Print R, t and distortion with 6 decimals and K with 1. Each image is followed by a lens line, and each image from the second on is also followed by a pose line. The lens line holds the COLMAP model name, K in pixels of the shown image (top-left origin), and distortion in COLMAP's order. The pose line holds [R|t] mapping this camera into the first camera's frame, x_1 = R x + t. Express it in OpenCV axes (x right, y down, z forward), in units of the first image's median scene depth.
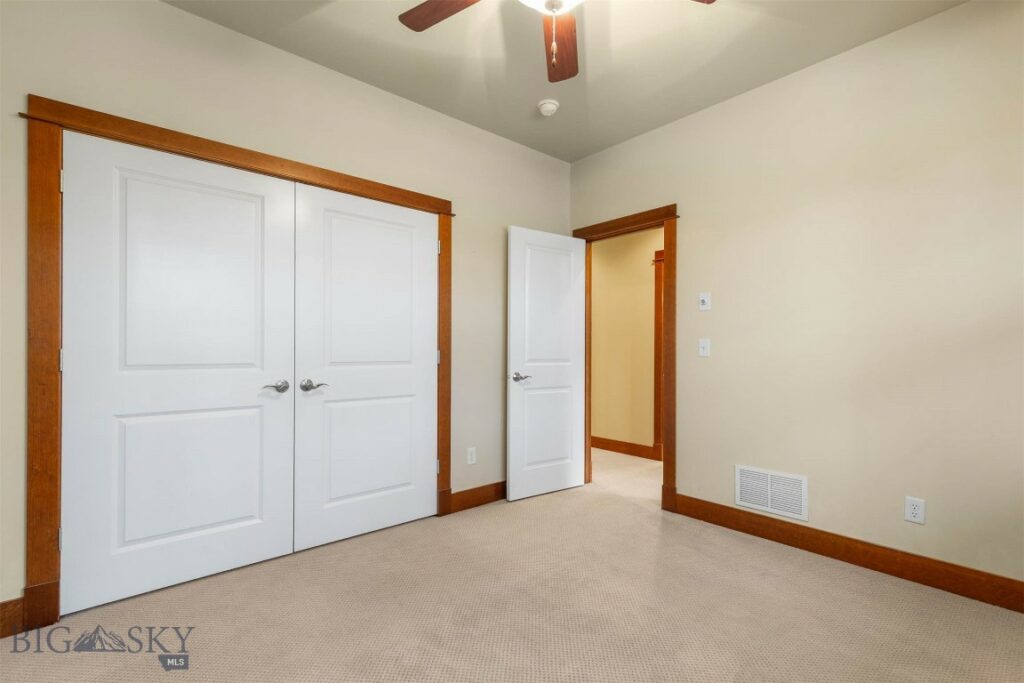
lens RADIAL K [[462.8, 0, 511.6], [0, 462.8, 349.4], [0, 0, 1]] dist [0.003446, -0.000338]
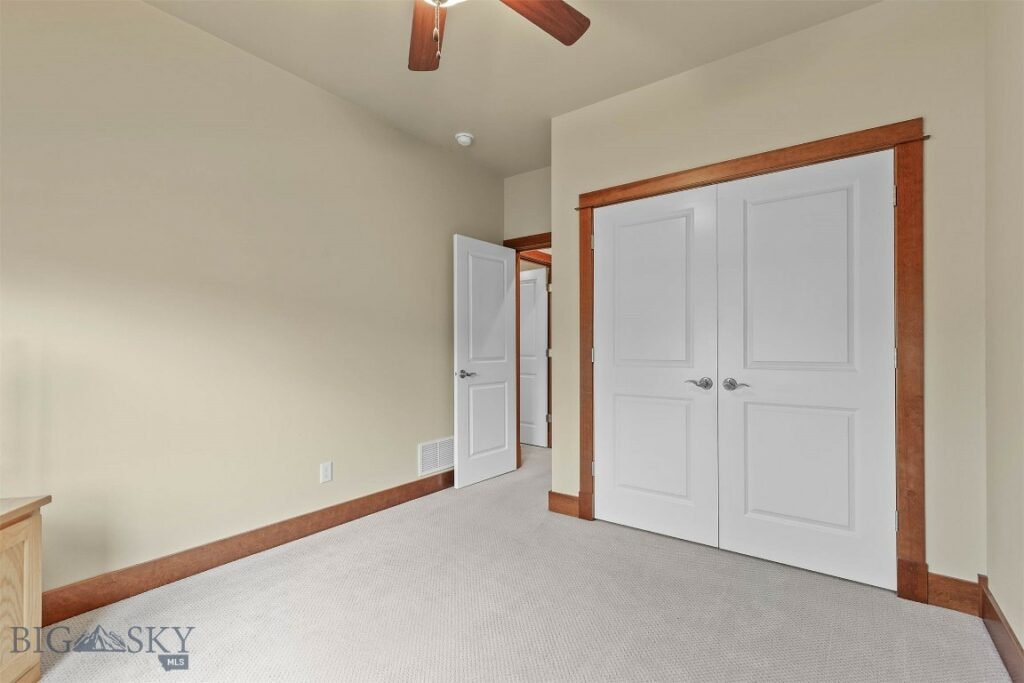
lens RADIAL K [[451.6, 0, 515.6], [0, 451.6, 338.3], [0, 0, 1]] dist [0.000759, -0.000042]
pose [[0.228263, -0.022554, -0.973338, 0.454326], [0.002875, 0.999743, -0.022492, 0.001764], [0.973595, 0.002336, 0.228269, 0.392375]]
